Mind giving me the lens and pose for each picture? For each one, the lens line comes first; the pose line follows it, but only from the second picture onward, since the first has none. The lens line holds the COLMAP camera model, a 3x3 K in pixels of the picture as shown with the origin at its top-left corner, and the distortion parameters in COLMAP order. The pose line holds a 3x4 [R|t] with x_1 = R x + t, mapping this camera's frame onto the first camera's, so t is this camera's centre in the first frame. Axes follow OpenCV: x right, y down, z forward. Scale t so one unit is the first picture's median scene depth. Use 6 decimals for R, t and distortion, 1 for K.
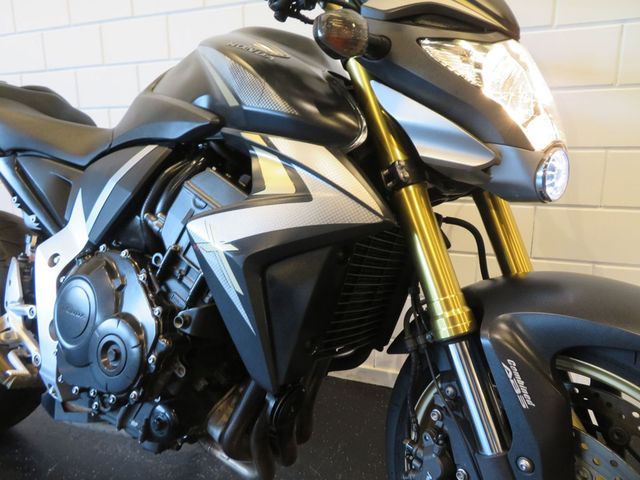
lens RADIAL K [[456.4, 0, 320.0], [0, 456.4, 240.0], [0, 0, 1]] dist [-0.006806, 0.000367]
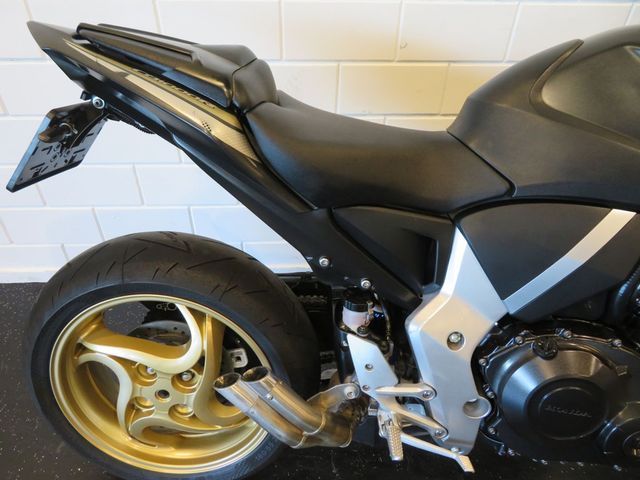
lens RADIAL K [[456.4, 0, 320.0], [0, 456.4, 240.0], [0, 0, 1]] dist [-0.006806, 0.000367]
pose [[0.912961, -0.240201, 0.329856, -1.301140], [0.061539, 0.880185, 0.470625, -0.658174], [-0.403379, -0.409363, 0.818356, 0.614649]]
